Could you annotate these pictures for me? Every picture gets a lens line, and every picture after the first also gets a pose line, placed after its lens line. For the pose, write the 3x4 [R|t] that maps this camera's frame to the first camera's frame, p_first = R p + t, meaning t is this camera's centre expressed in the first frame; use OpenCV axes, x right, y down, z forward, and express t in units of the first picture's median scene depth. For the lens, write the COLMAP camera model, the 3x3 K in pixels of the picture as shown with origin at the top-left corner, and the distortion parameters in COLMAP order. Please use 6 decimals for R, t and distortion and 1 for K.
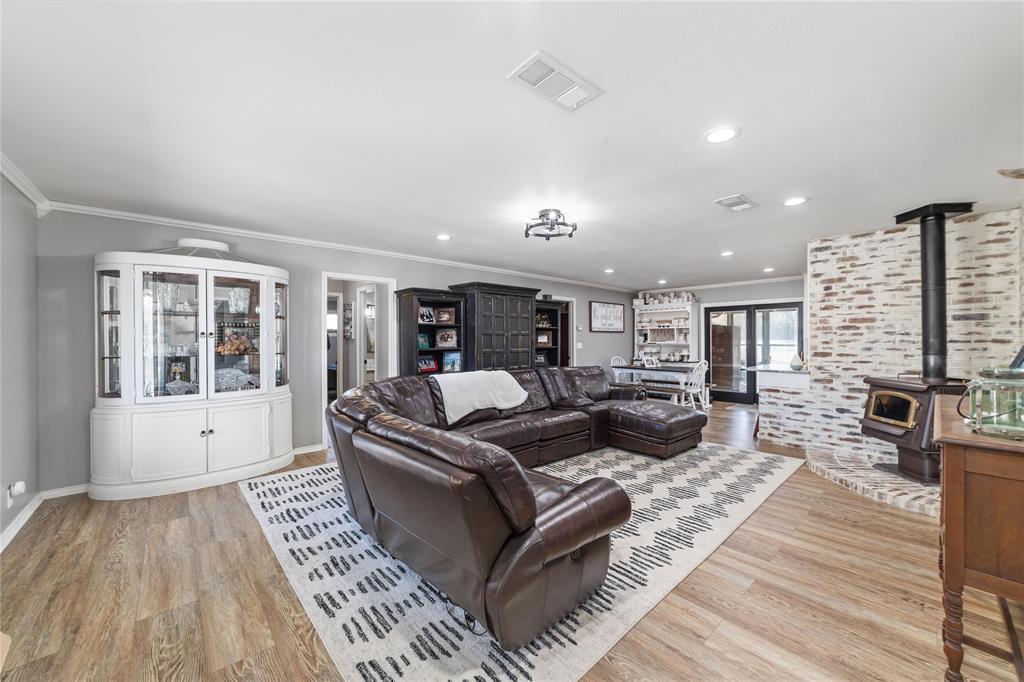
lens RADIAL K [[390.2, 0, 513.1], [0, 390.2, 344.7], [0, 0, 1]] dist [-0.029542, 0.013199]
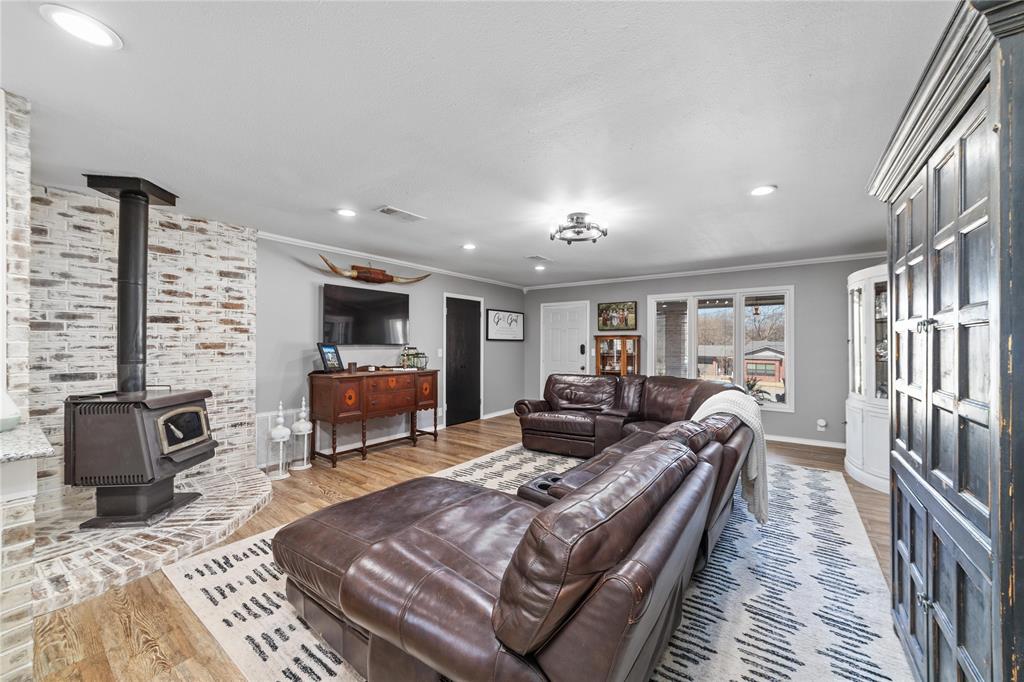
lens RADIAL K [[395.3, 0, 509.6], [0, 395.3, 344.1], [0, 0, 1]] dist [-0.010958, 0.000376]
pose [[-0.979950, 0.001836, -0.199236, 0.457265], [-0.000646, 0.999923, 0.012391, -0.024171], [0.199243, 0.012271, -0.979873, 1.906807]]
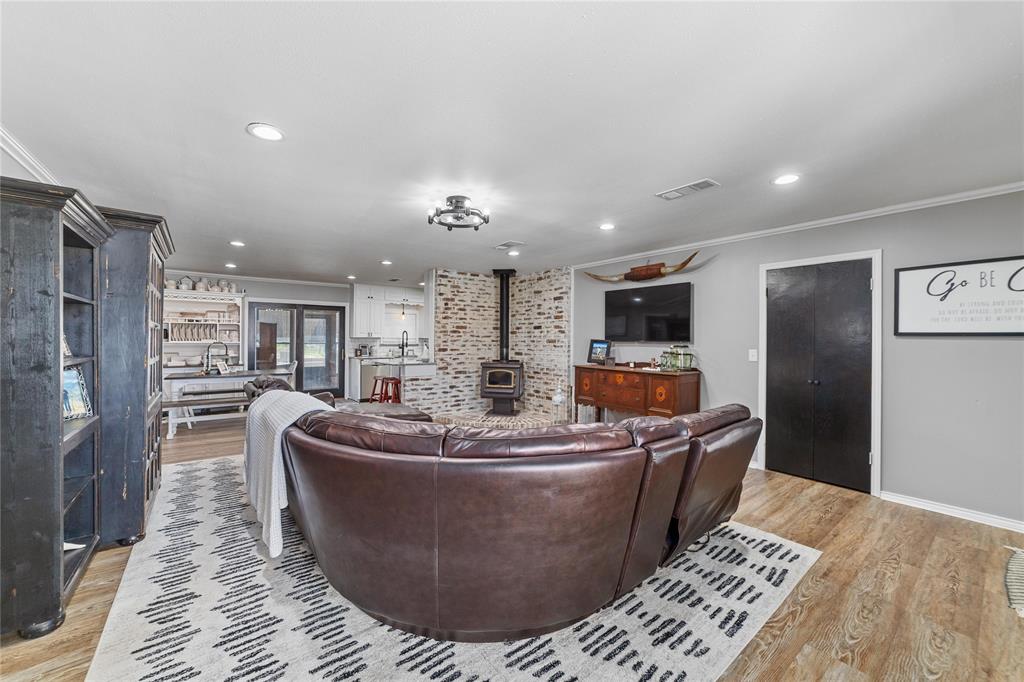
lens RADIAL K [[390.2, 0, 513.1], [0, 390.2, 344.7], [0, 0, 1]] dist [-0.029542, 0.013199]
pose [[0.076790, -0.013375, 0.996958, -0.779170], [0.005297, 0.999901, 0.013007, -0.014496], [-0.997033, 0.004282, 0.076853, 0.781877]]
